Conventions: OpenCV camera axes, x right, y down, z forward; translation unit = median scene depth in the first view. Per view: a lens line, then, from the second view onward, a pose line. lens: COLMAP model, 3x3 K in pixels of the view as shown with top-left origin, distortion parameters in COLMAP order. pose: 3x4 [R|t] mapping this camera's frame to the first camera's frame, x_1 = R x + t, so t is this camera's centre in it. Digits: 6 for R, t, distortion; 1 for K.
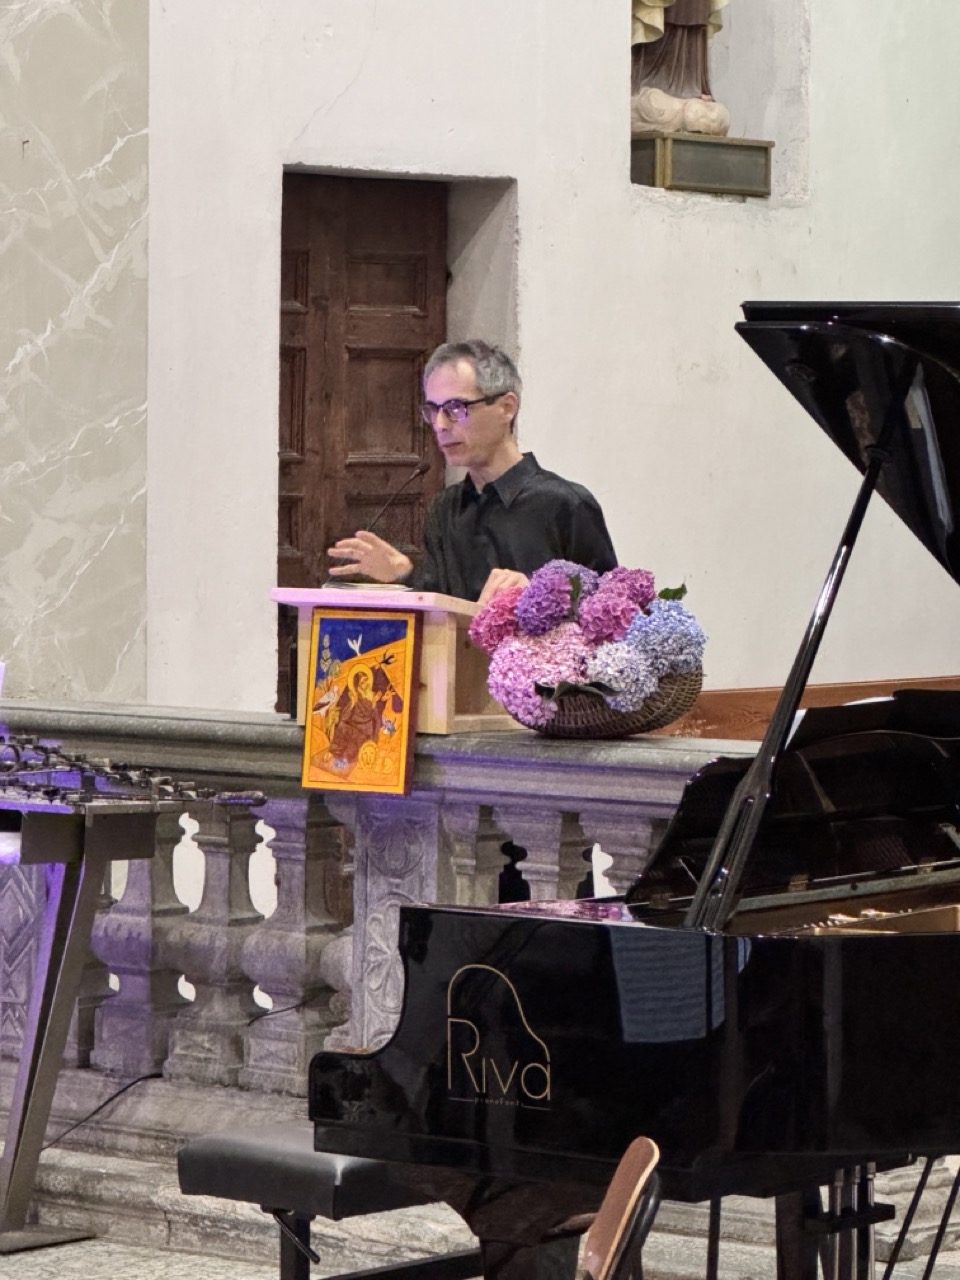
lens RADIAL K [[4702.1, 0, 483.0], [0, 4702.1, 636.1], [0, 0, 1]] dist [-0.168787, 0.000000]
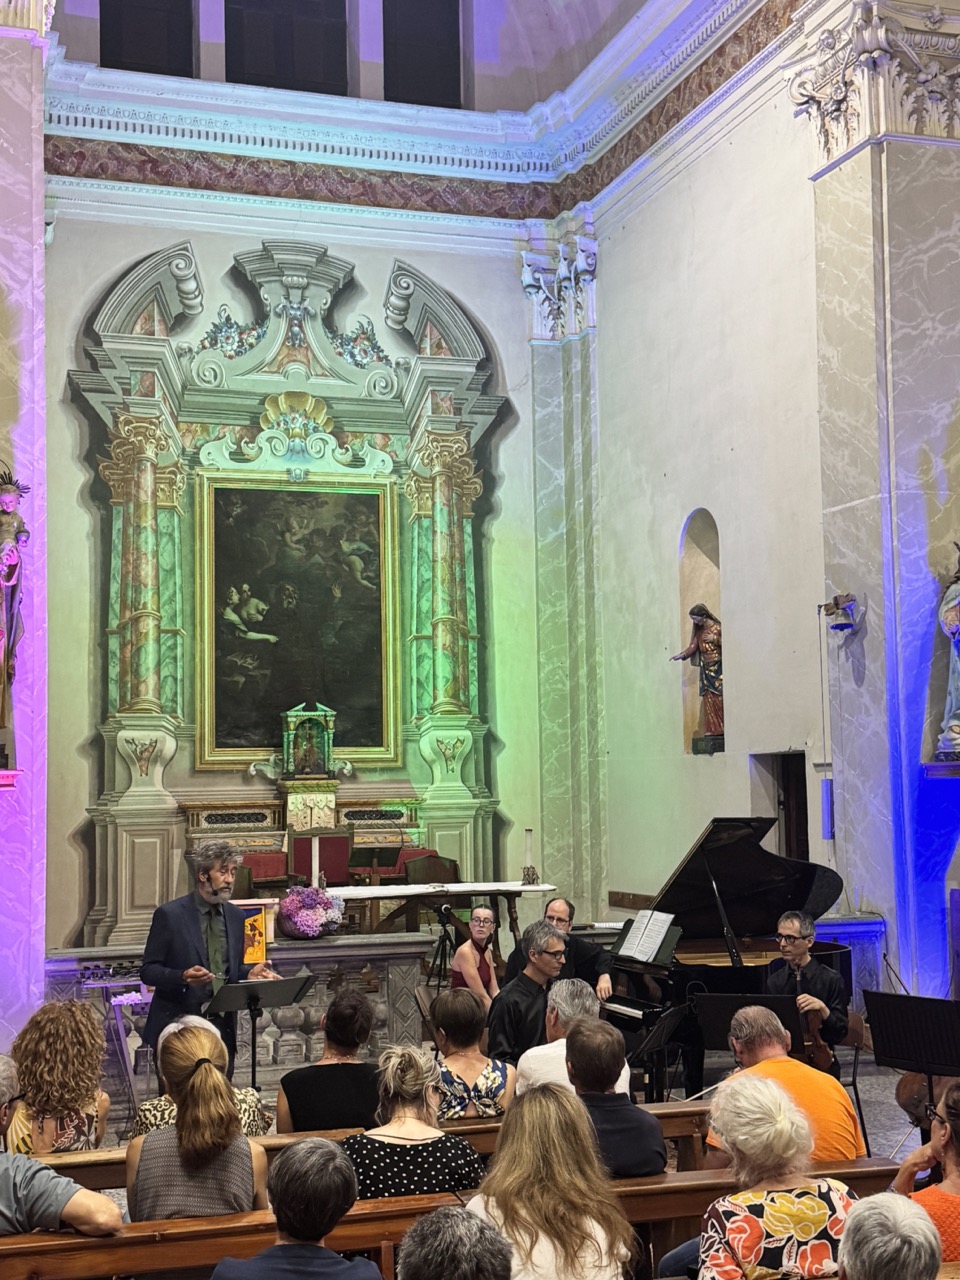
lens RADIAL K [[1730.9, 0, 477.2], [0, 1730.9, 649.2], [0, 0, 1]] dist [0.109334, 0.000000]
pose [[0.524140, 0.057243, 0.849706, -0.965453], [0.059797, 0.992802, -0.103769, -0.046952], [-0.849530, 0.105200, 0.516944, 0.234518]]
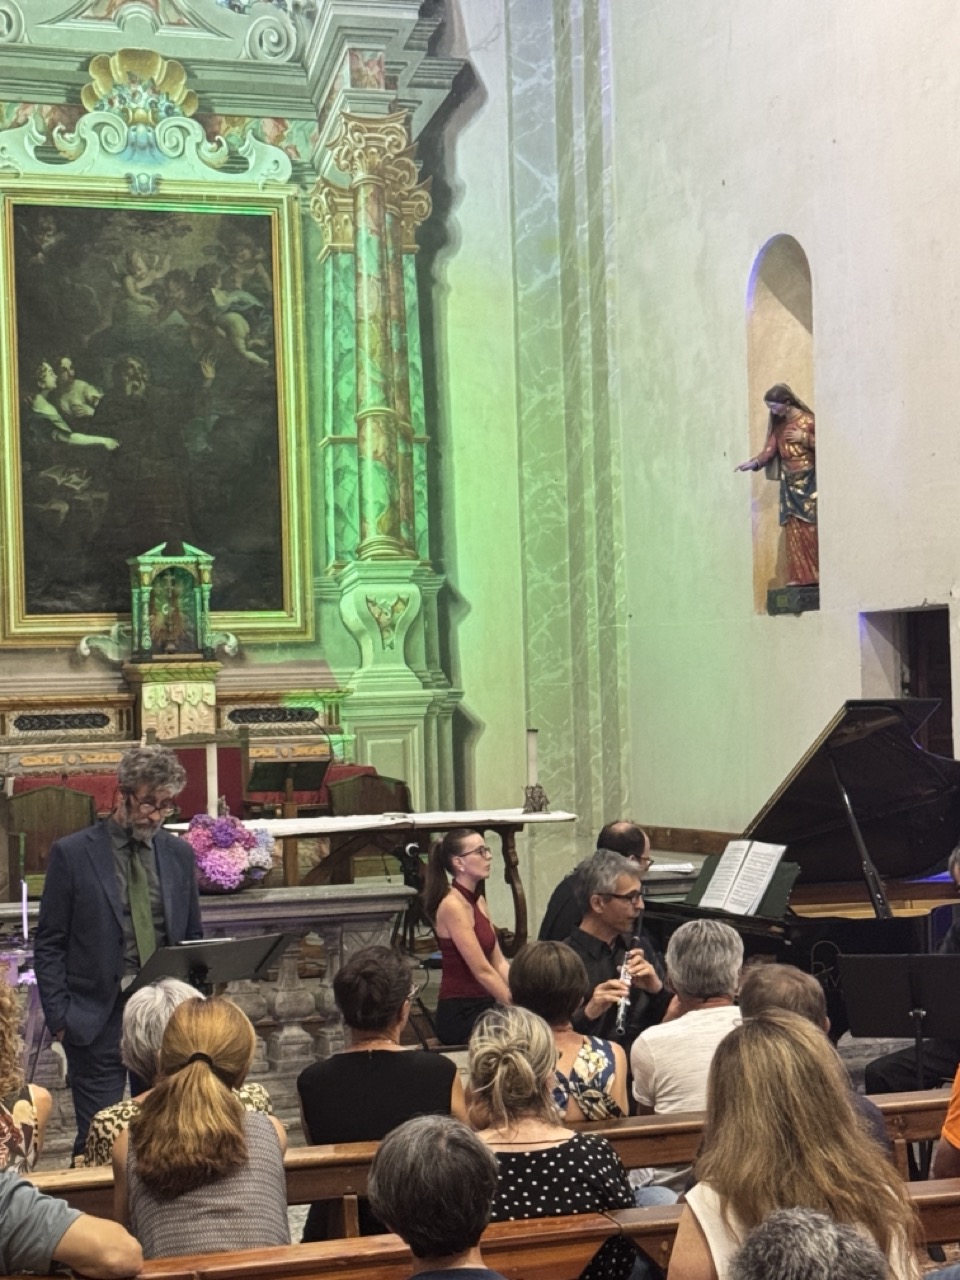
lens RADIAL K [[2699.6, 0, 496.6], [0, 2699.6, 691.6], [0, 0, 1]] dist [0.132986, 0.000000]
pose [[0.474516, -0.017710, 0.880069, -1.019695], [0.073136, 0.997134, -0.019367, -0.038379], [-0.877203, 0.073555, 0.474451, 0.274944]]
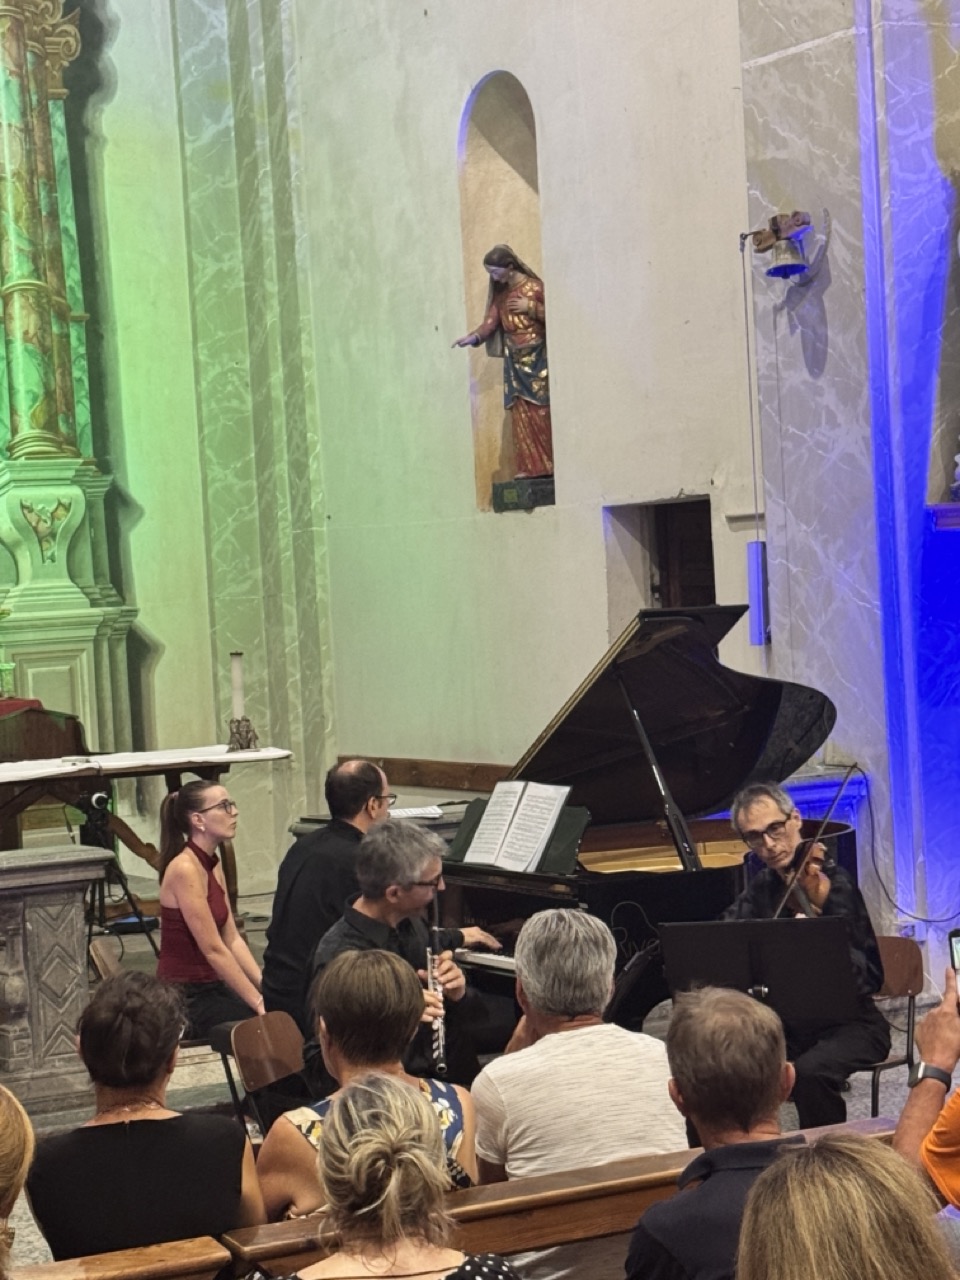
lens RADIAL K [[2808.3, 0, 490.2], [0, 2808.3, 689.8], [0, 0, 1]] dist [0.142841, 0.000000]
pose [[0.358391, -0.059454, 0.931676, -0.884820], [0.102652, 0.994428, 0.023970, -0.047131], [-0.927911, 0.087048, 0.362498, 0.380107]]
